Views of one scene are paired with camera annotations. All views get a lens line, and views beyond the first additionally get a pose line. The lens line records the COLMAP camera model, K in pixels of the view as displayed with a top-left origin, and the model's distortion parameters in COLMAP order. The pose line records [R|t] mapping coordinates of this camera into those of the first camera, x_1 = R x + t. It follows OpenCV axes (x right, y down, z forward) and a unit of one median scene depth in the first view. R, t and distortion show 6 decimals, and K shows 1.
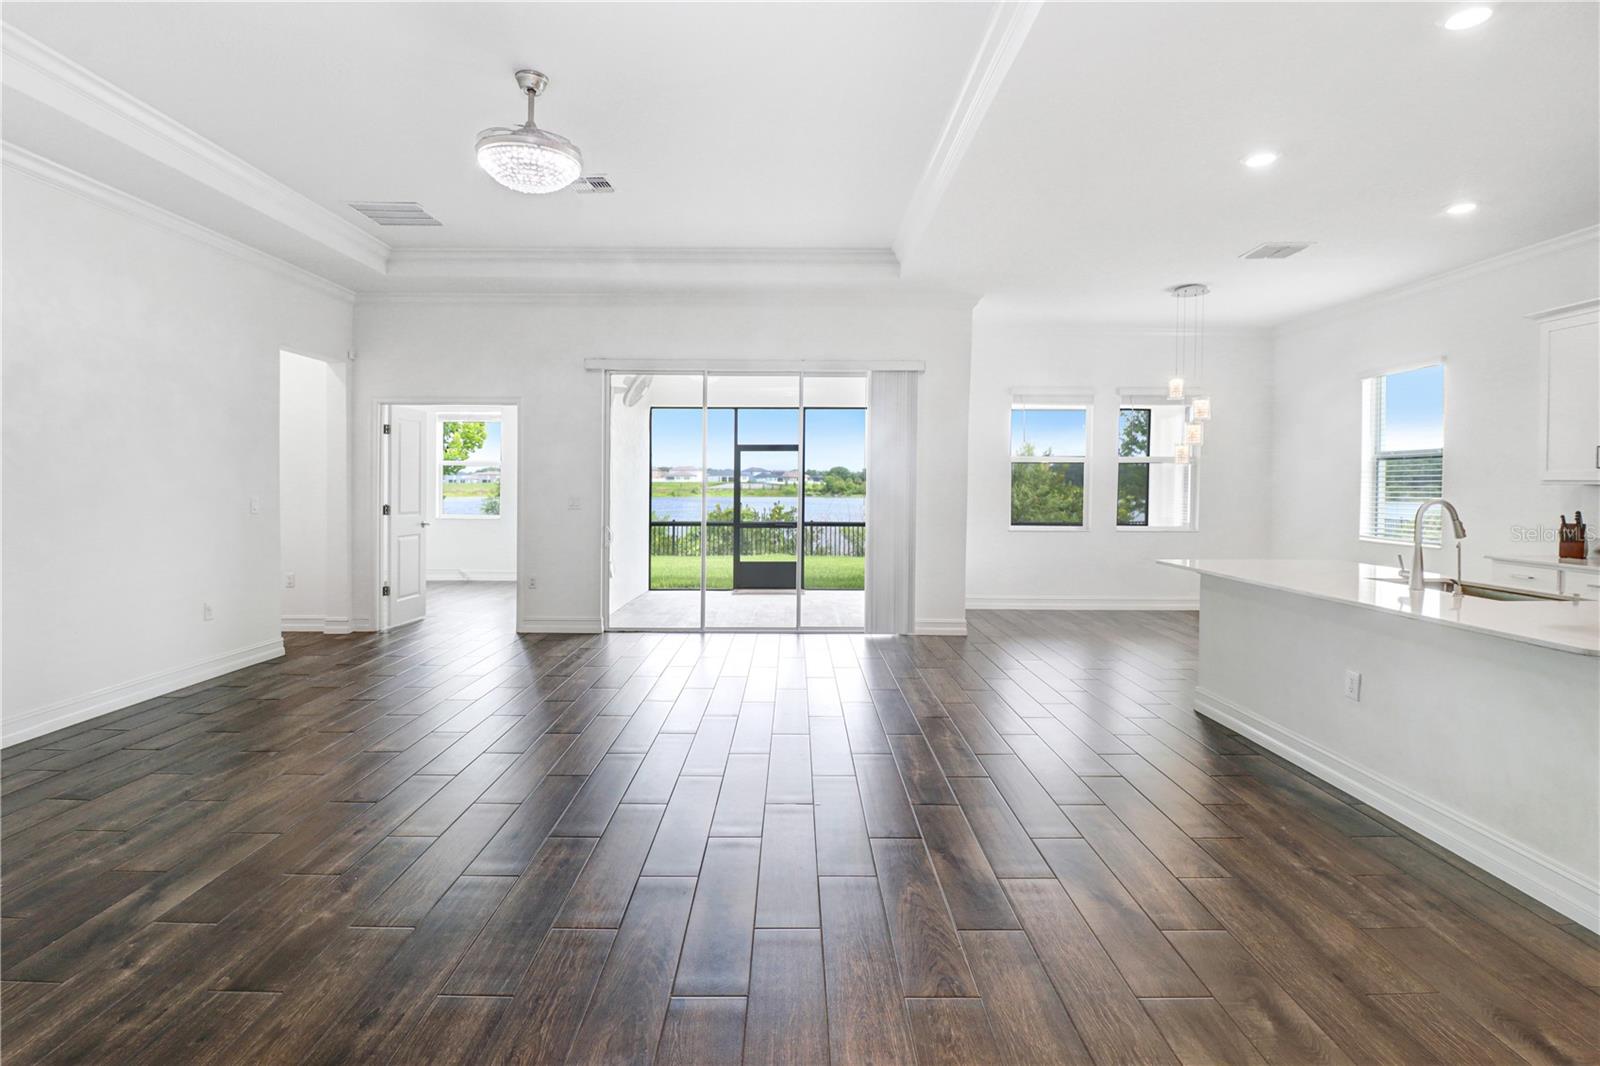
lens RADIAL K [[778.6, 0, 808.8], [0, 778.6, 502.2], [0, 0, 1]] dist [-0.016684, -0.001093]
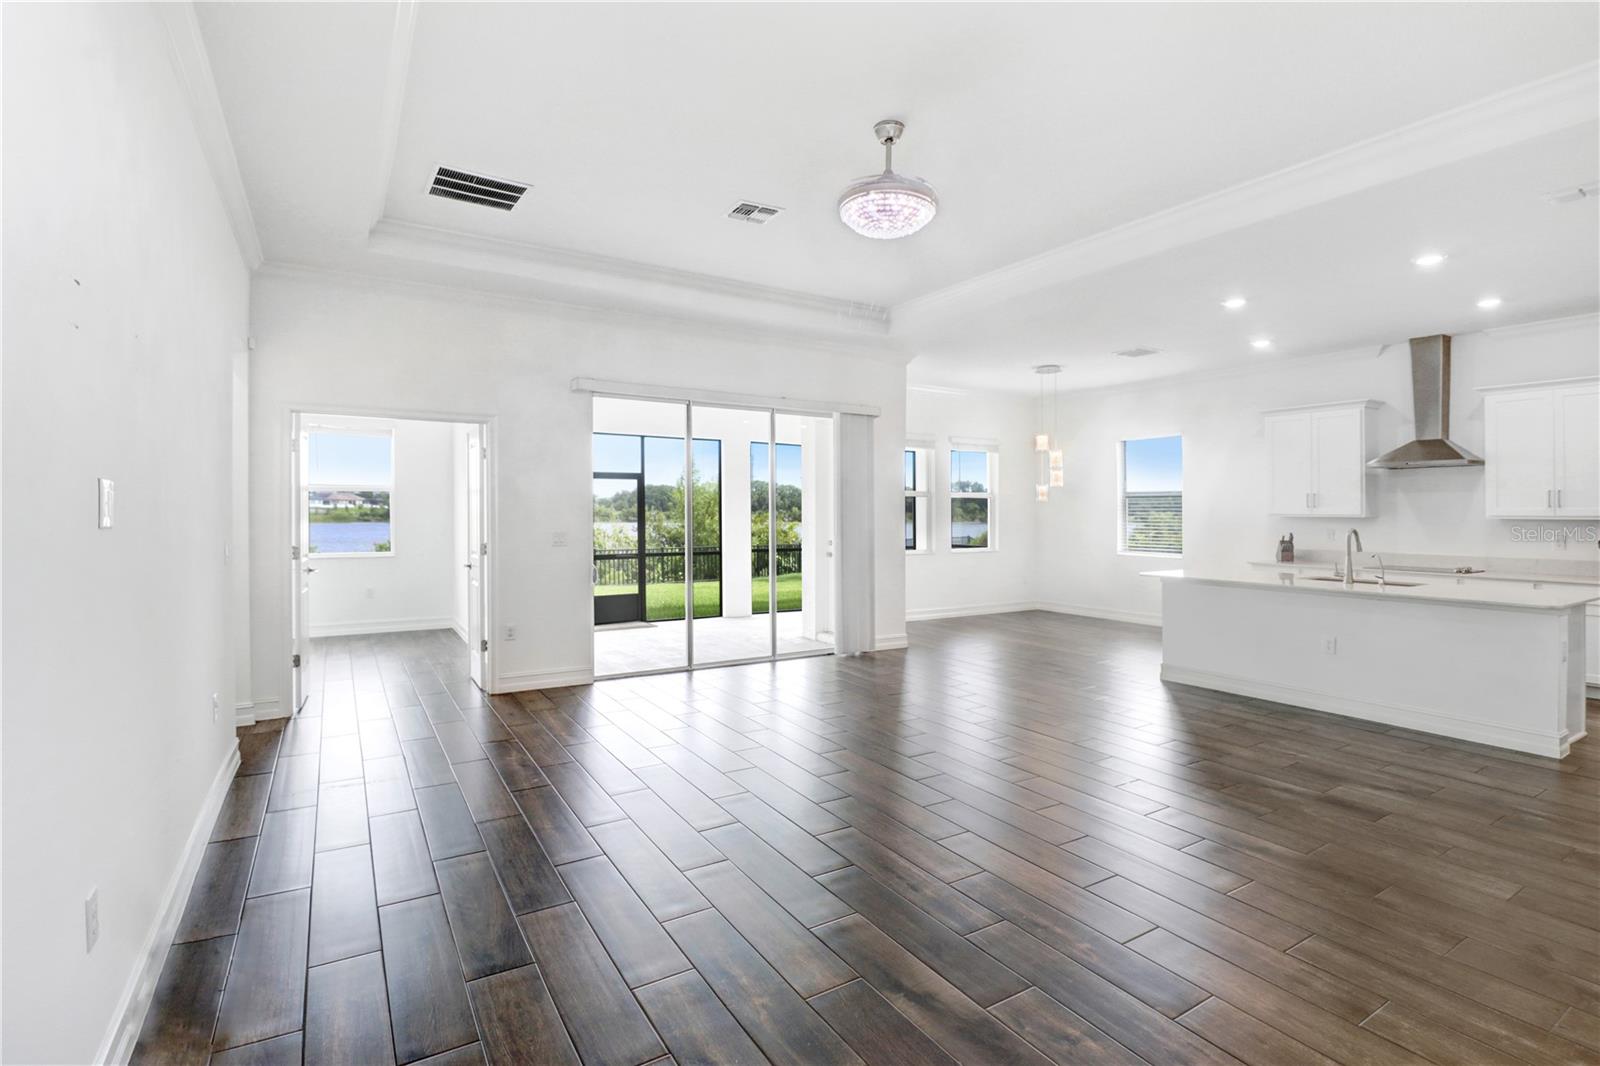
lens RADIAL K [[759.9, 0, 837.2], [0, 759.9, 510.0], [0, 0, 1]] dist [-0.019127, -0.000244]
pose [[0.844693, 0.000344, 0.535251, -0.572563], [0.010690, 0.999789, -0.017513, -0.015507], [-0.535144, 0.020515, 0.844512, 0.120967]]
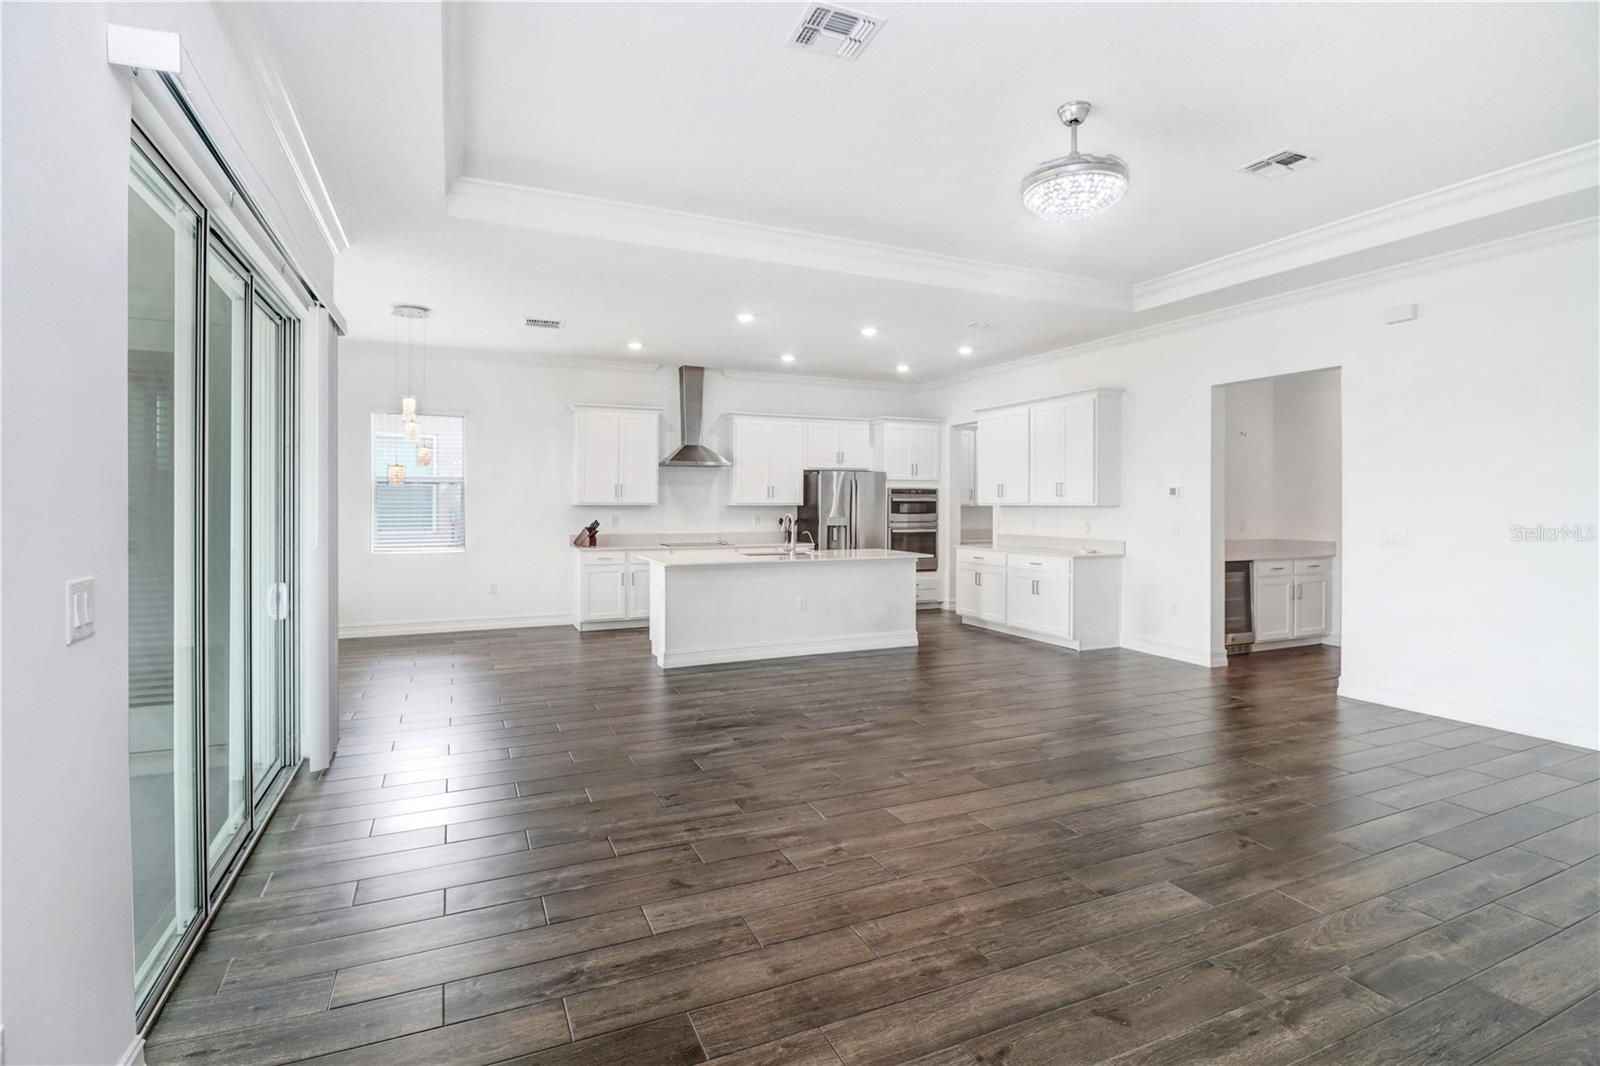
lens RADIAL K [[749.7, 0, 797.0], [0, 749.7, 510.5], [0, 0, 1]] dist [-0.005371, -0.001101]
pose [[-0.391115, -0.012505, 0.920257, -0.656830], [0.016569, 0.999650, 0.020626, -0.031024], [-0.920193, 0.023315, -0.390771, 1.021335]]
